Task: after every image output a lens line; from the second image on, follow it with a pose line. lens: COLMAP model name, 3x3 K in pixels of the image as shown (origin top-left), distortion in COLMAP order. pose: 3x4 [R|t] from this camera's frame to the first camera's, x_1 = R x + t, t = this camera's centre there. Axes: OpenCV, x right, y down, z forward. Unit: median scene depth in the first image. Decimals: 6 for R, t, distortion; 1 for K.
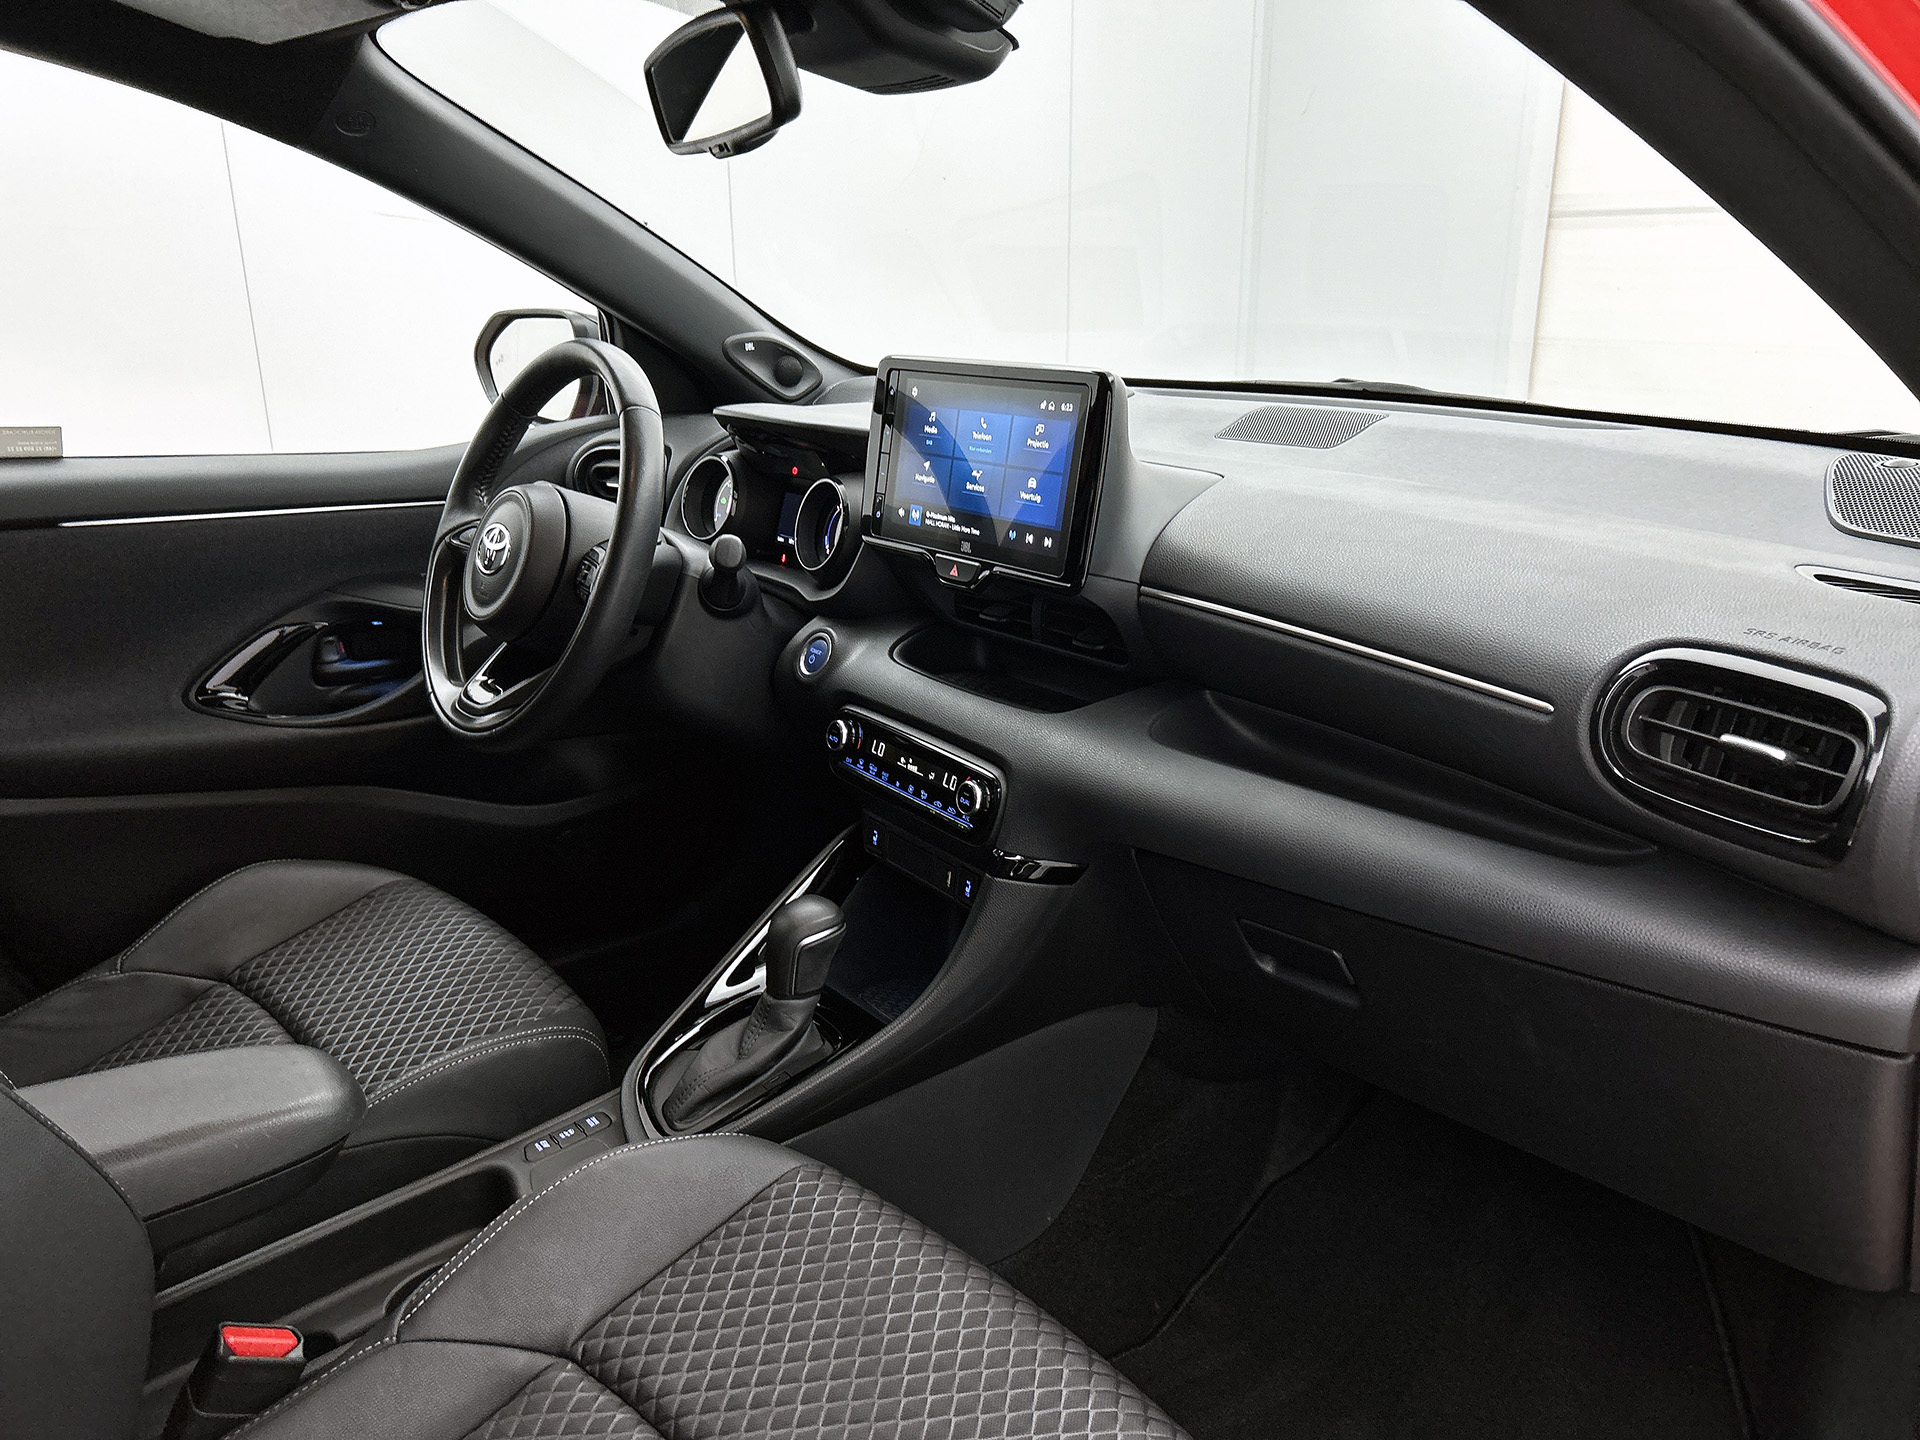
lens RADIAL K [[1416.8, 0, 953.2], [0, 1416.8, 735.2], [0, 0, 1]] dist [0.027186, -0.010236]
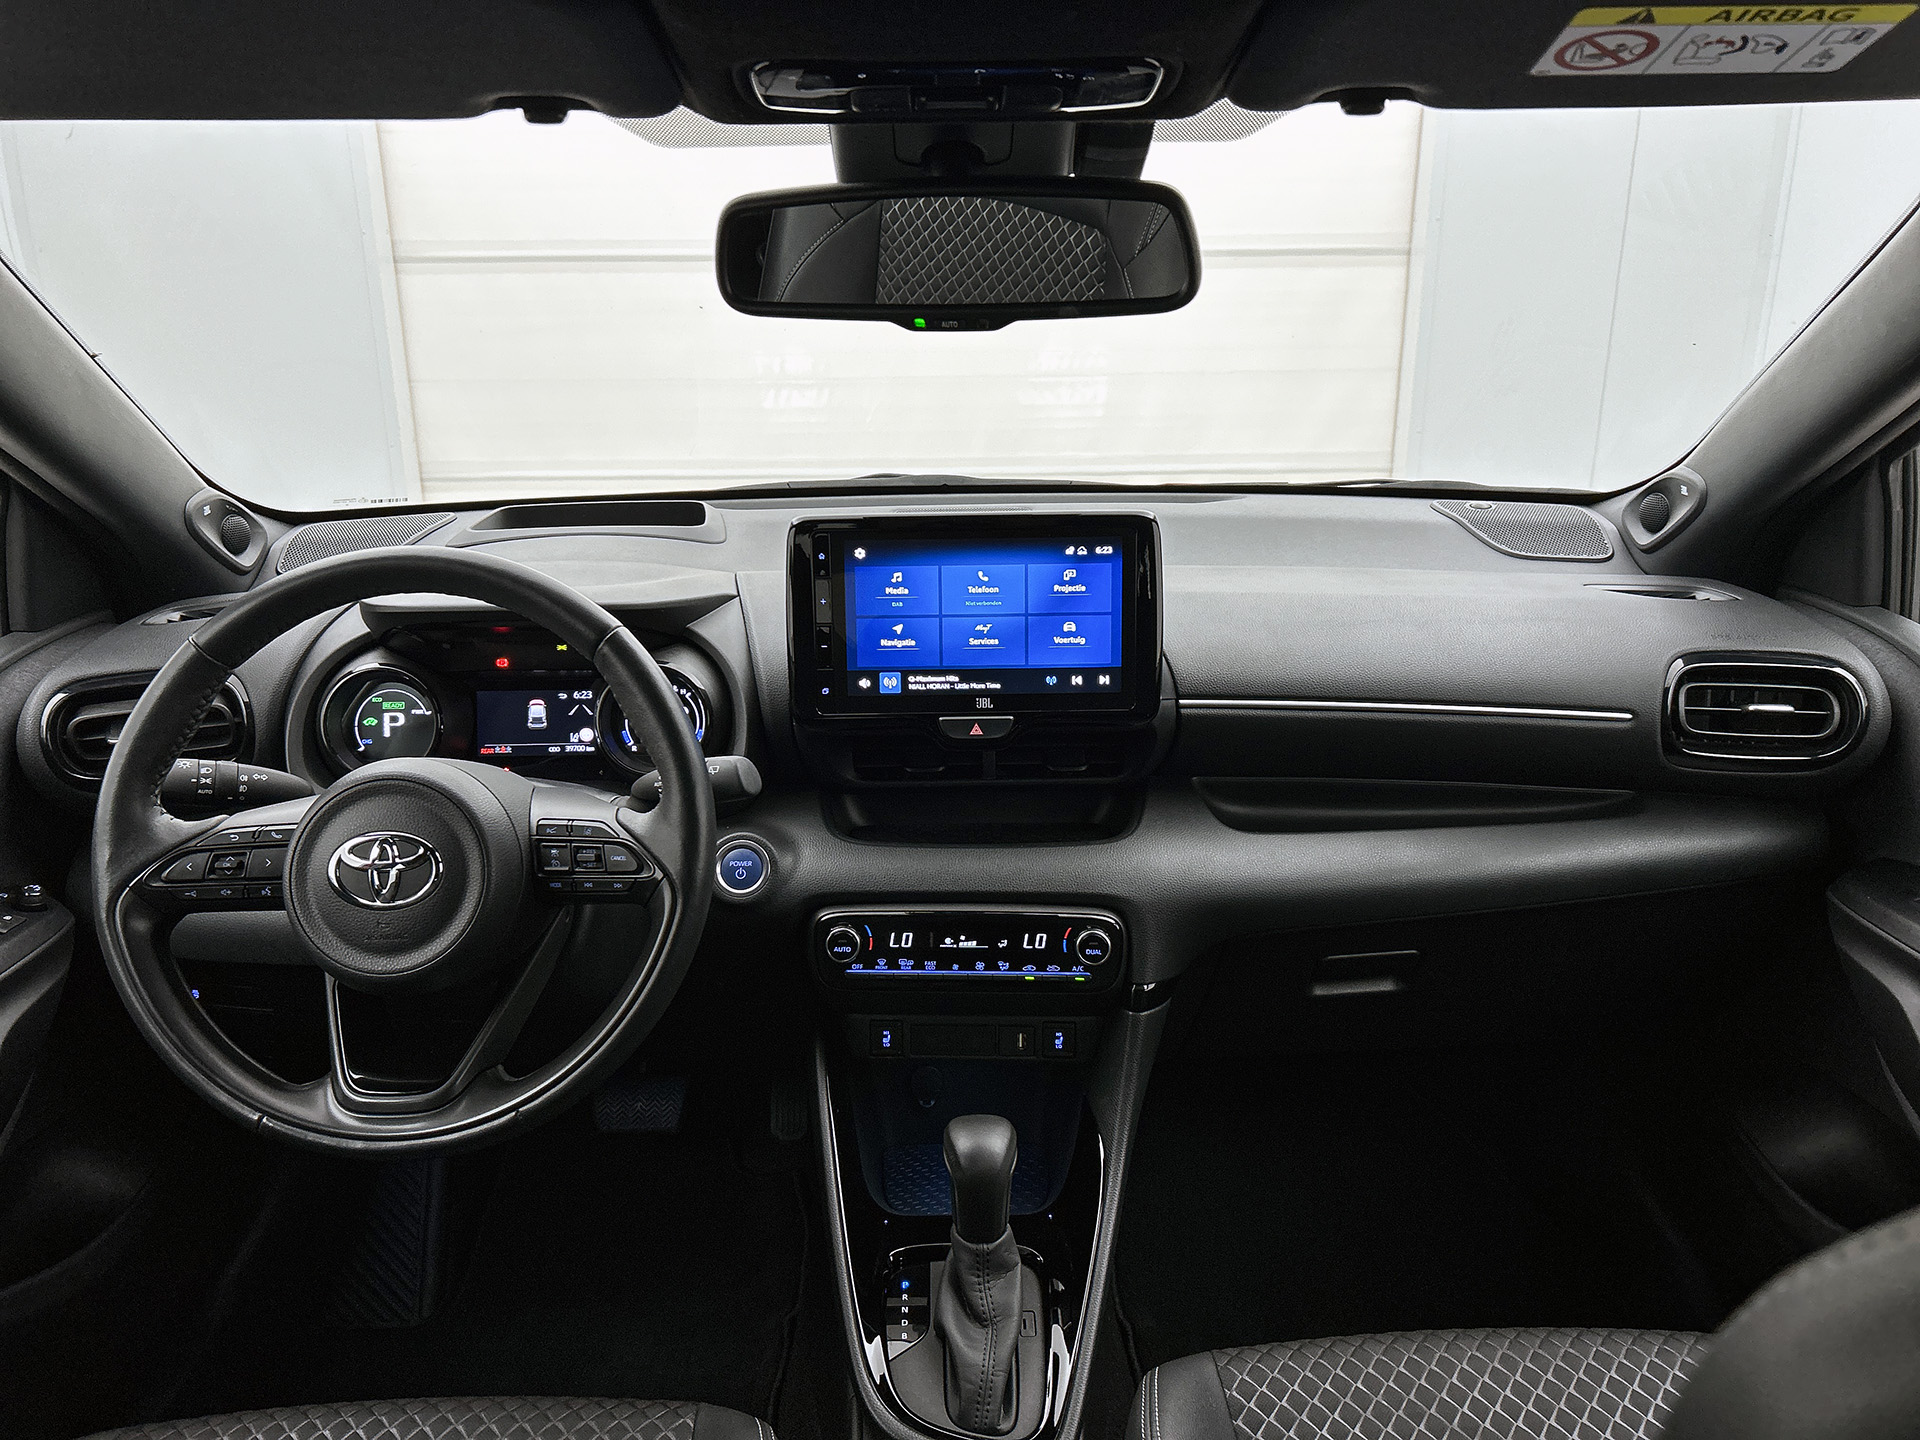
lens RADIAL K [[1416.8, 0, 950.7], [0, 1416.8, 712.8], [0, 0, 1]] dist [0.027186, -0.010236]
pose [[0.621059, -0.234804, 0.747766, -0.727554], [0.252199, 0.963197, 0.092986, -0.222295], [-0.742079, 0.130836, 0.657419, 0.386493]]
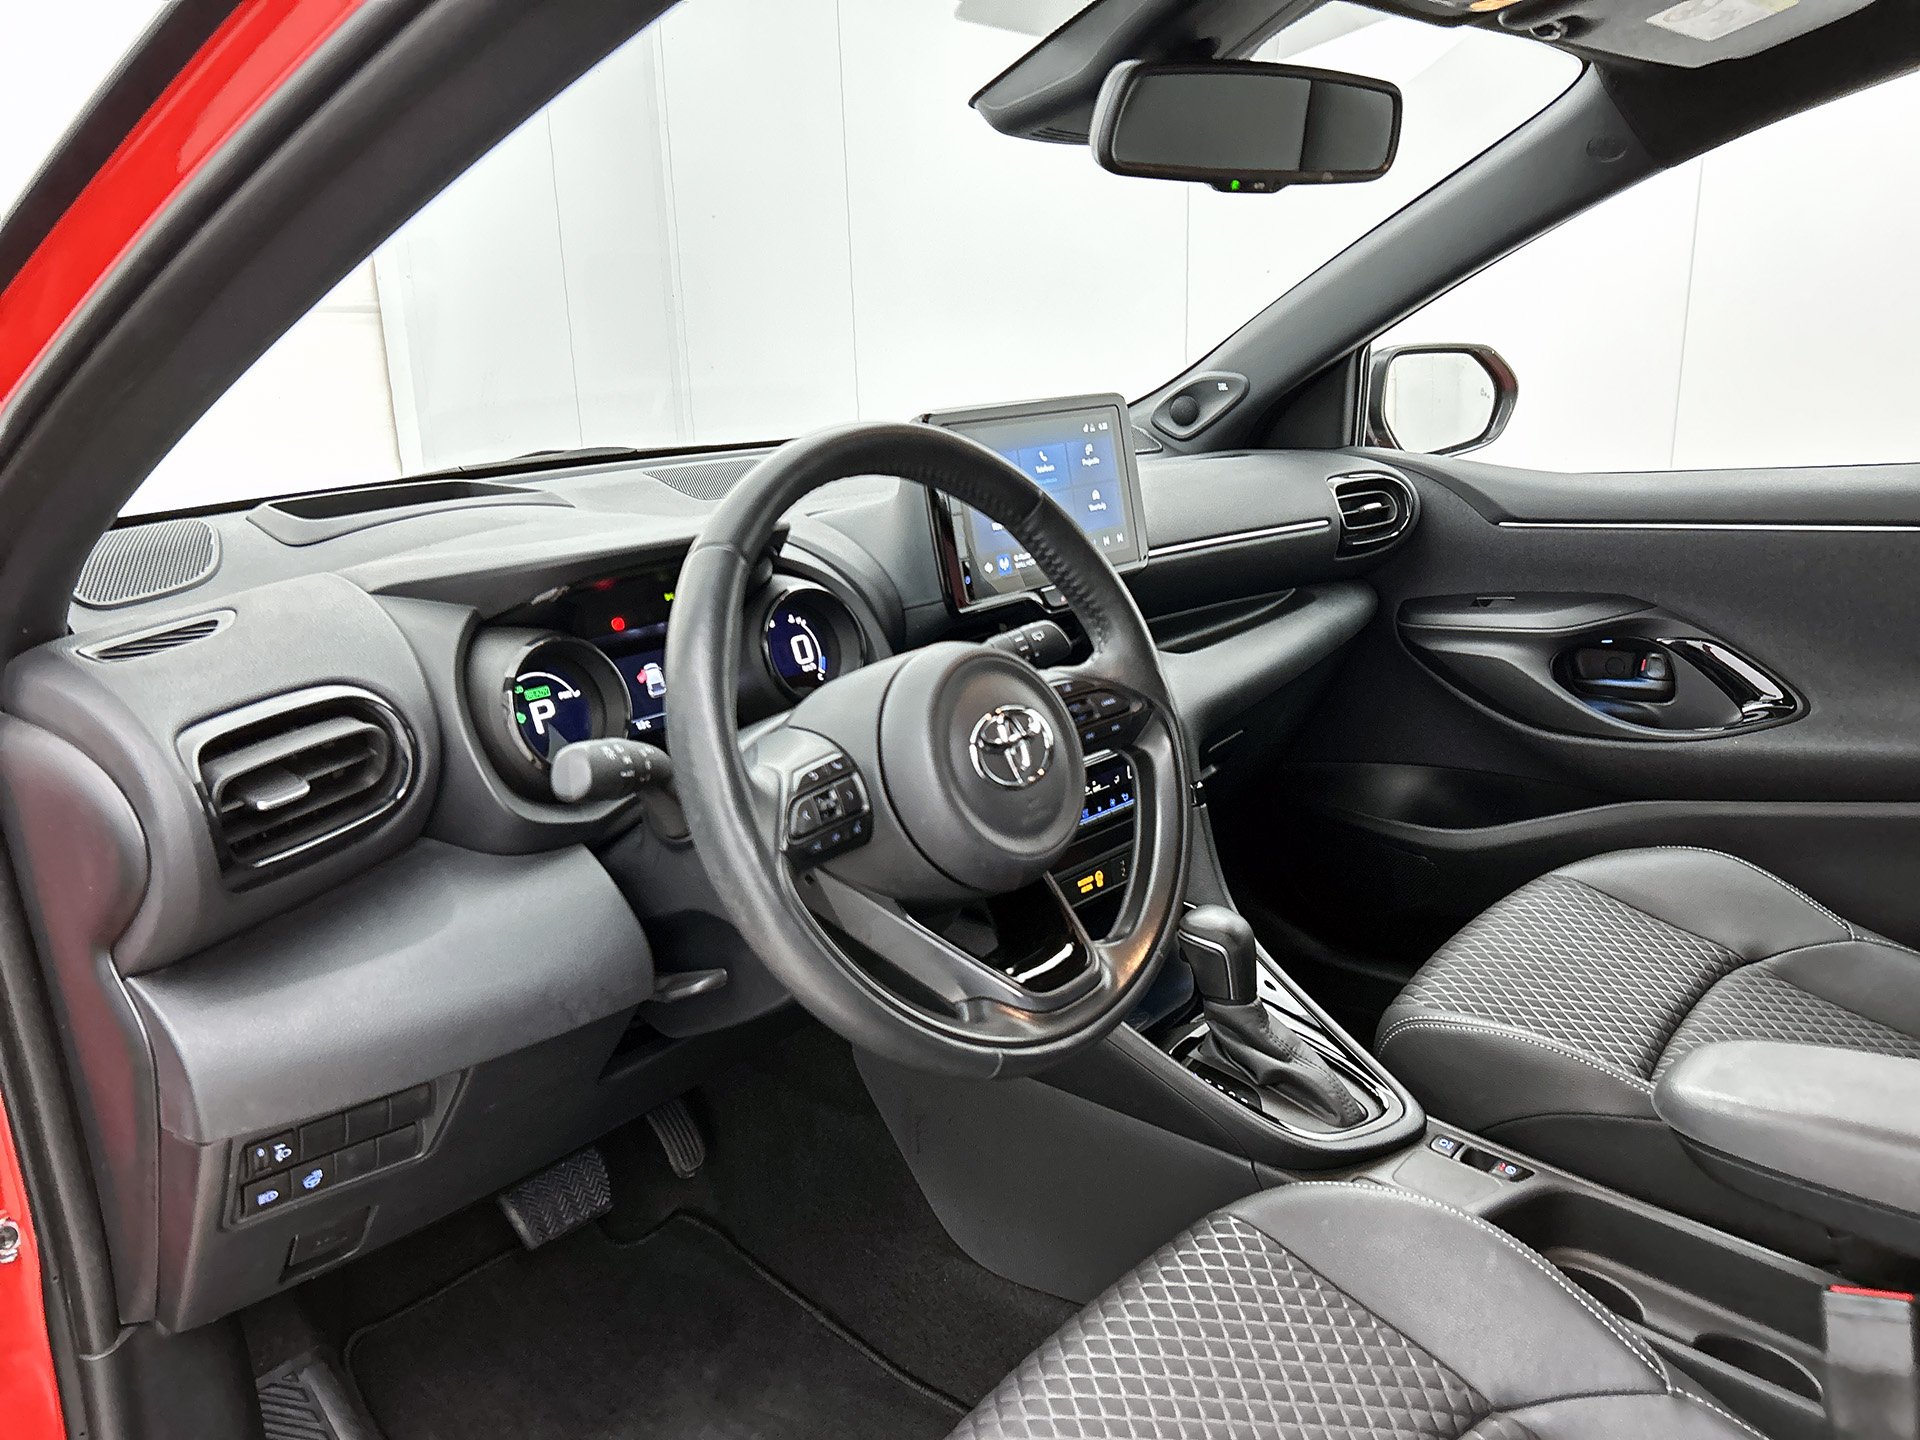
lens RADIAL K [[1416.8, 0, 947.6], [0, 1416.8, 721.8], [0, 0, 1]] dist [0.027186, -0.010236]
pose [[-0.171477, -0.246637, 0.953817, -1.021579], [0.344393, 0.892069, 0.292585, -0.373719], [-0.923032, 0.378660, -0.068029, 1.197515]]
